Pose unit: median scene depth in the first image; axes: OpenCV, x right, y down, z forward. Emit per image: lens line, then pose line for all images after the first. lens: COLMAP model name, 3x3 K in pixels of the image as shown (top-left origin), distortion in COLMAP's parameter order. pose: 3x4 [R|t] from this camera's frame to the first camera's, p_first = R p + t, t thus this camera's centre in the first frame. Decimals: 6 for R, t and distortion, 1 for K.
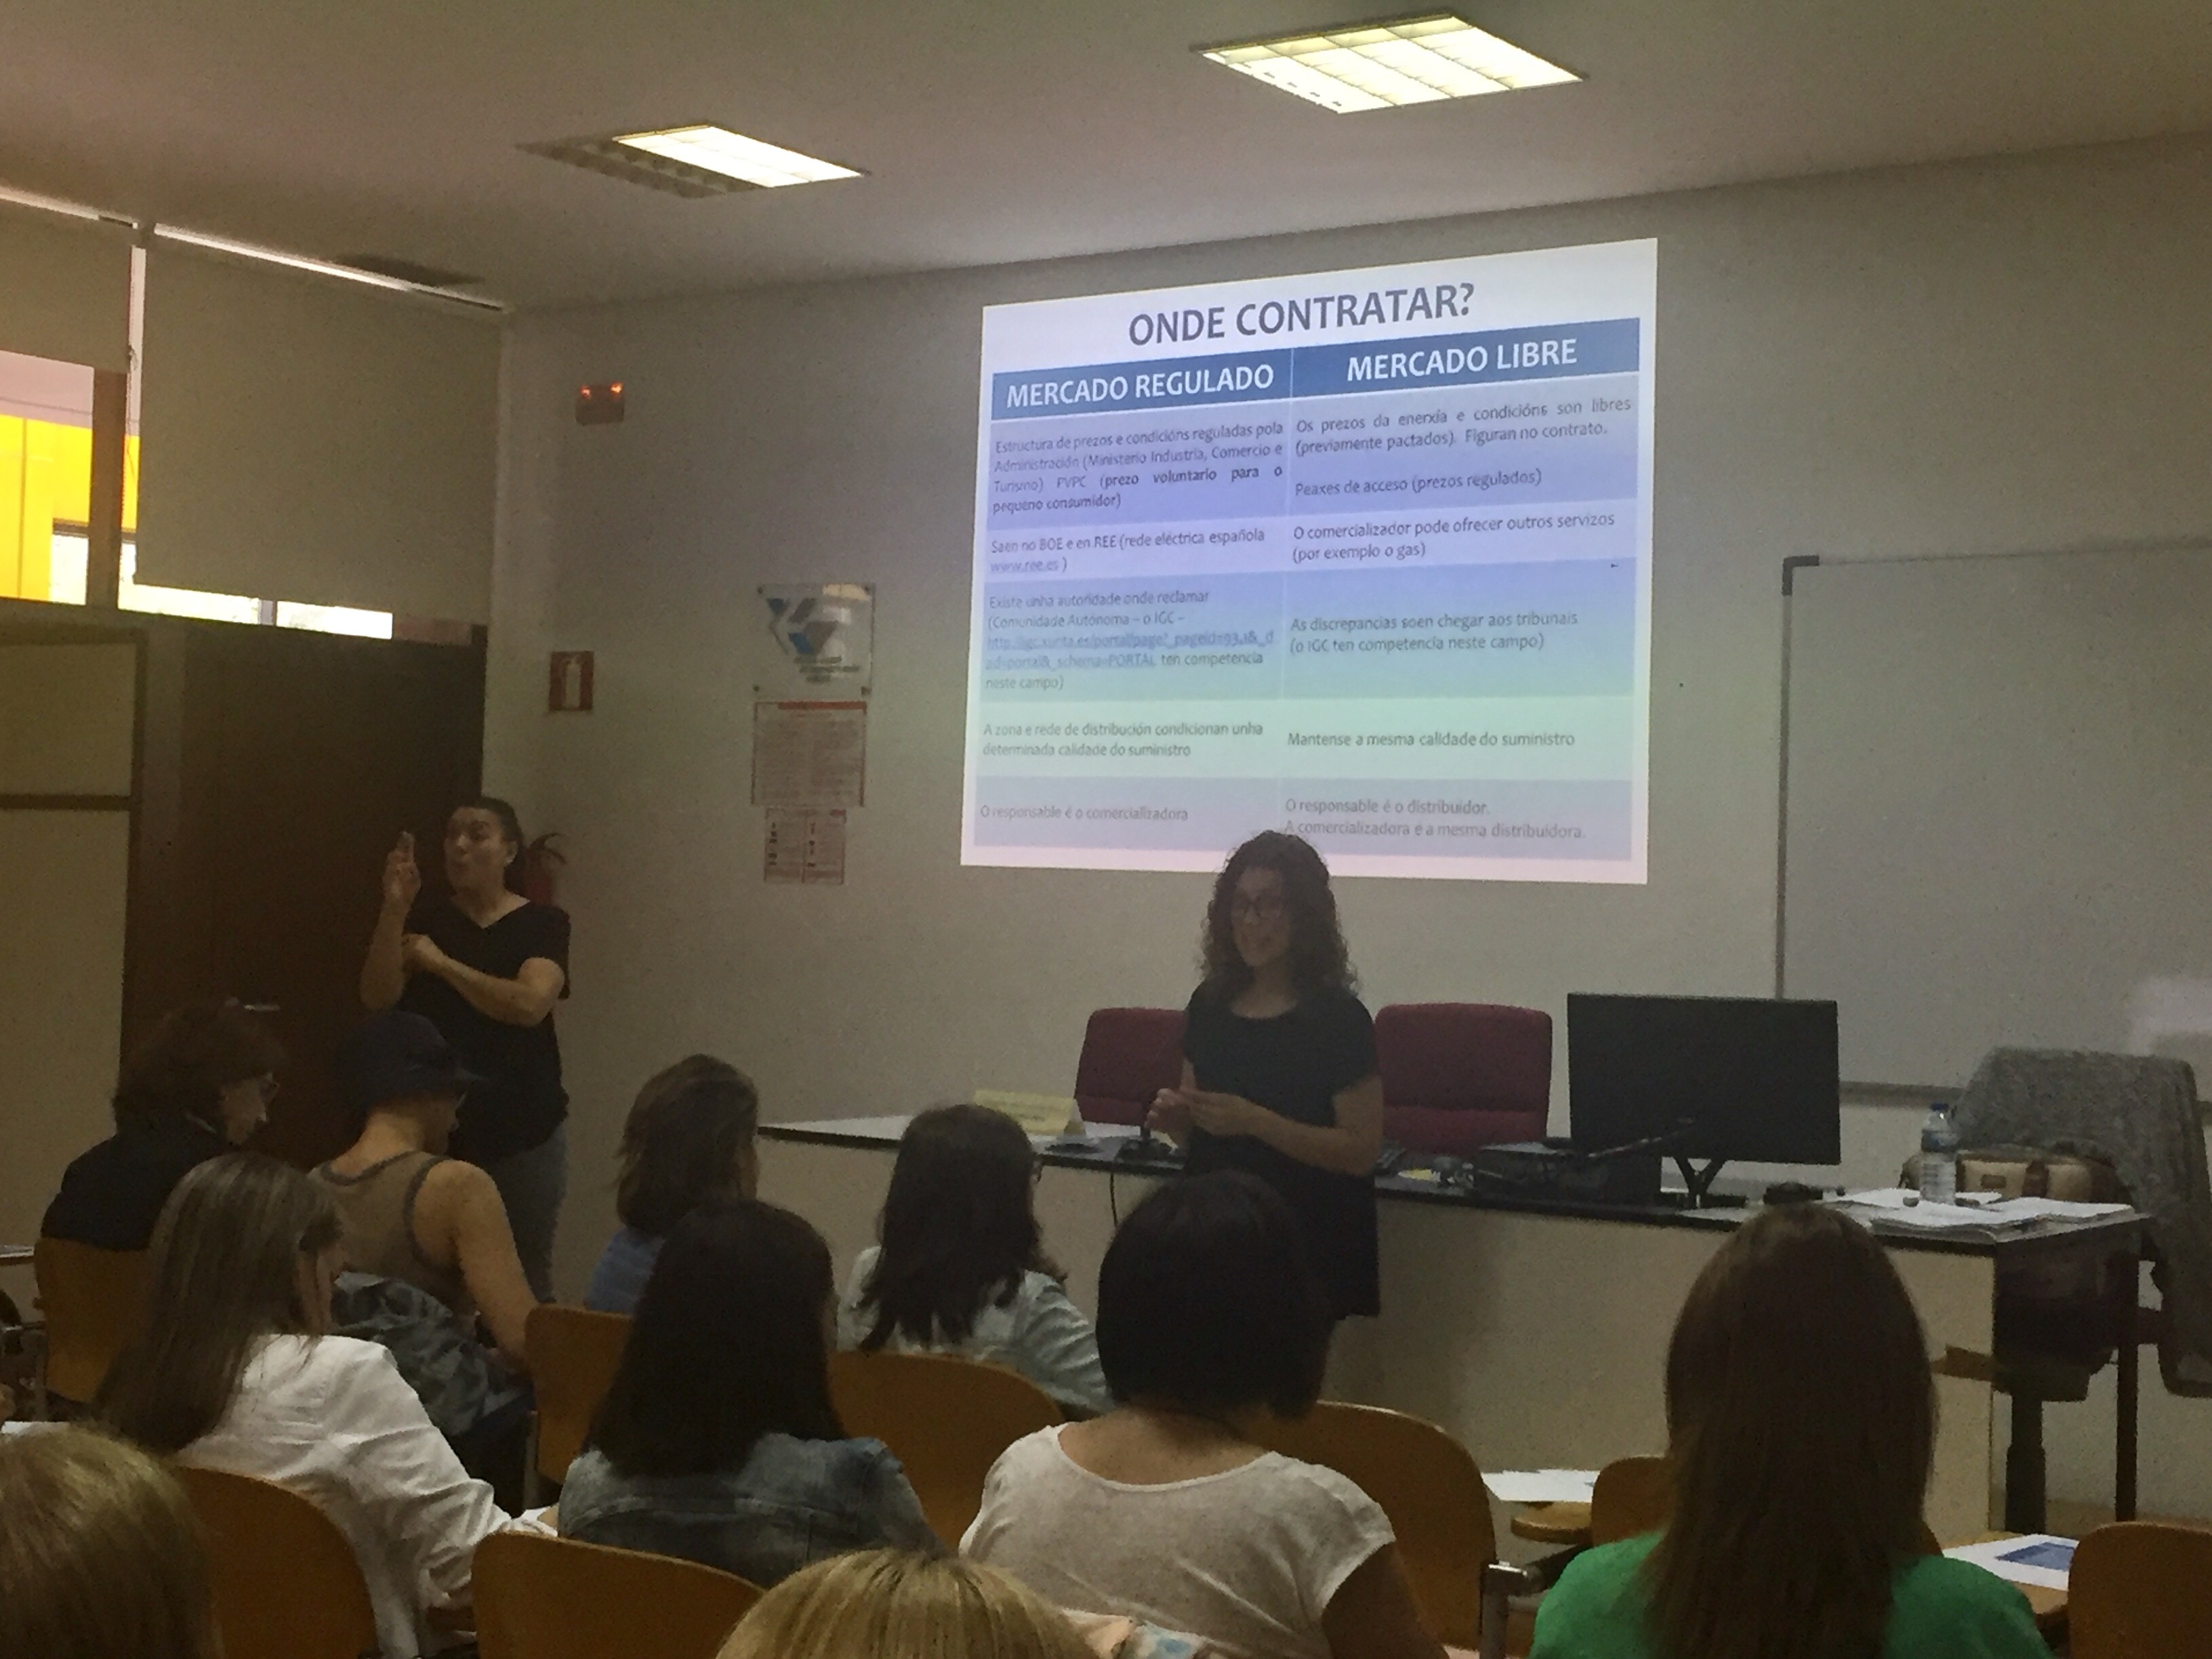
lens RADIAL K [[3186.7, 0, 1106.0], [0, 3186.7, 833.2], [0, 0, 1]] dist [0.010467, 0.000000]
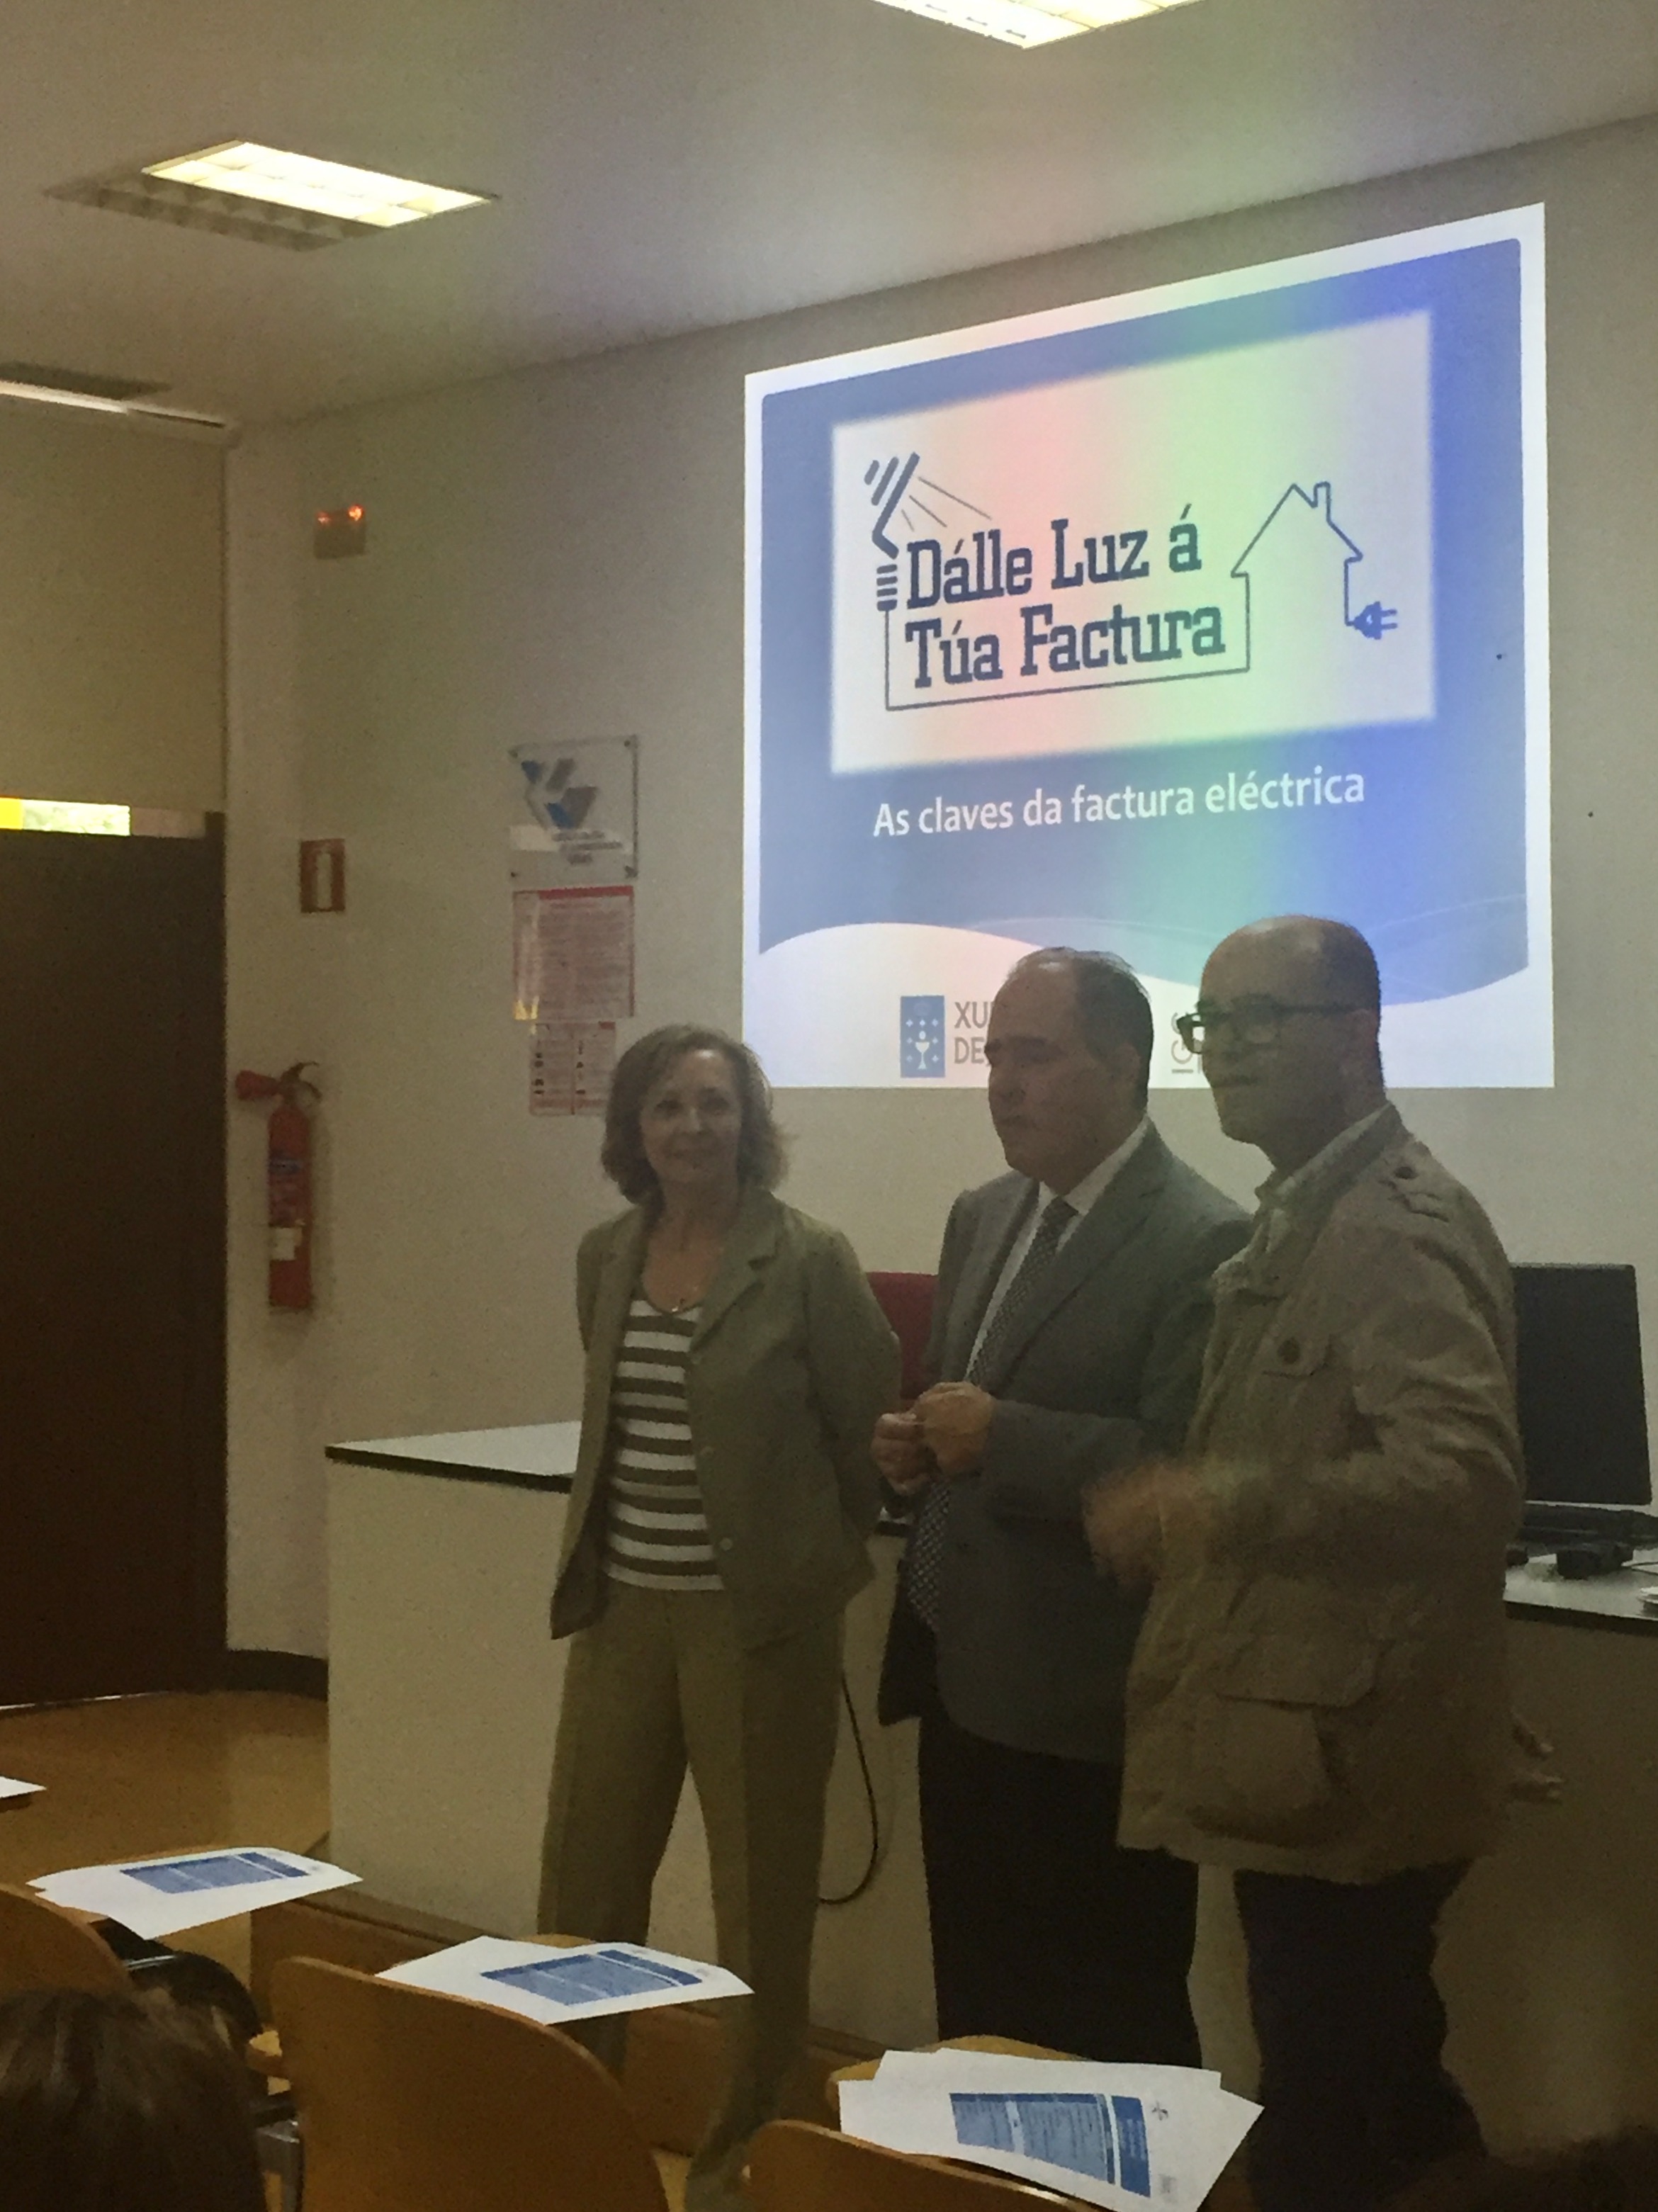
lens RADIAL K [[3512.8, 0, 829.0], [0, 3512.8, 1101.2], [0, 0, 1]] dist [0.013711, 0.000000]
pose [[0.987696, -0.034251, -0.152592, 0.103273], [0.037153, 0.999178, 0.016204, 0.000130], [0.151911, -0.021673, 0.988156, 0.138463]]
